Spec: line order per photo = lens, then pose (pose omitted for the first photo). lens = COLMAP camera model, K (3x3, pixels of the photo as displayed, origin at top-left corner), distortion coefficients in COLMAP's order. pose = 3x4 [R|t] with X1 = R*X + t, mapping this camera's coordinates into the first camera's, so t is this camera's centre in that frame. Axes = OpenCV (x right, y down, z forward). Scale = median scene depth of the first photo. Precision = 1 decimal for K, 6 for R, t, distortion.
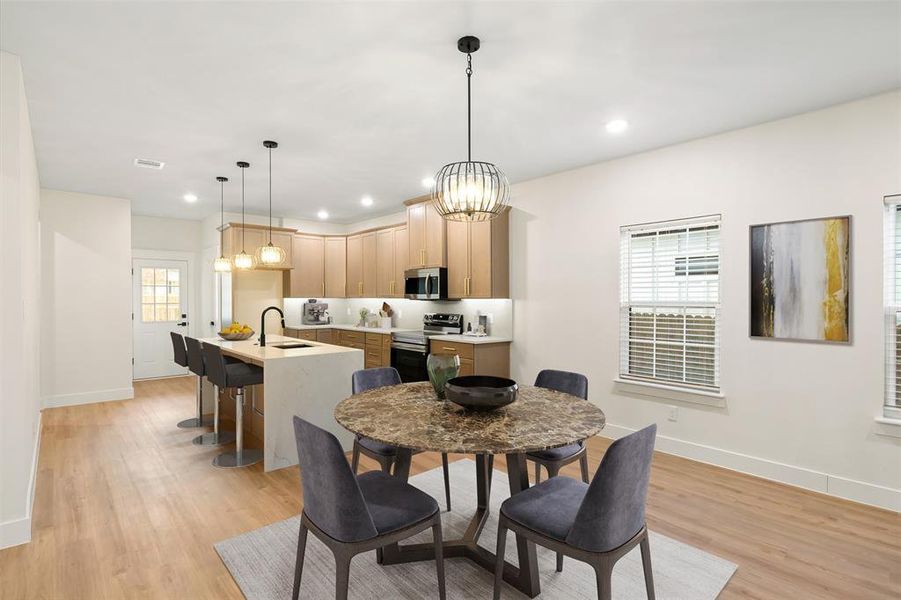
lens RADIAL K [[445.6, 0, 447.3], [0, 445.6, 299.3], [0, 0, 1]] dist [-0.007210, -0.000781]
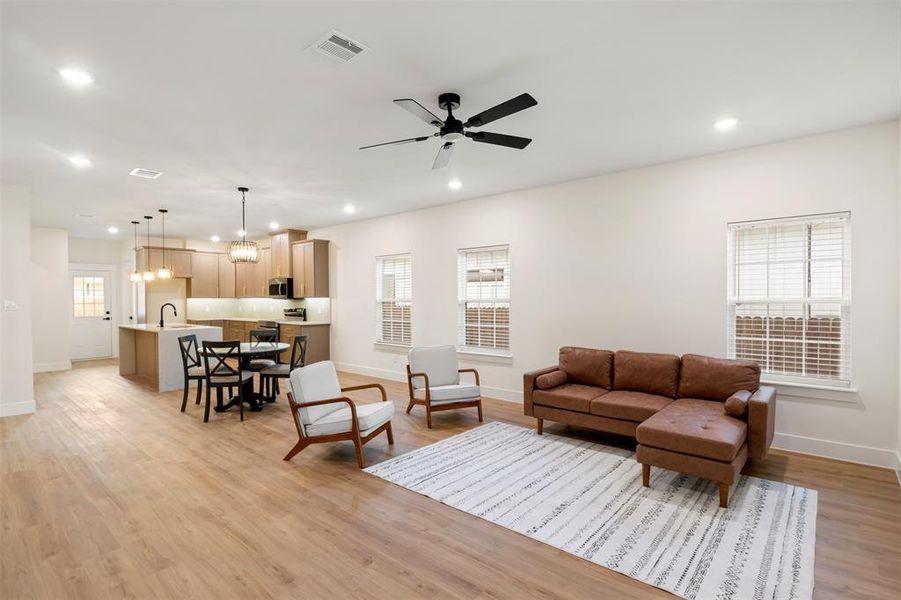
lens RADIAL K [[439.7, 0, 447.1], [0, 439.7, 299.7], [0, 0, 1]] dist [-0.014394, -0.000487]
pose [[0.990931, -0.007952, 0.134139, 0.315845], [0.007817, 0.999968, 0.001534, 0.006088], [-0.134147, -0.000472, 0.990961, -0.567519]]
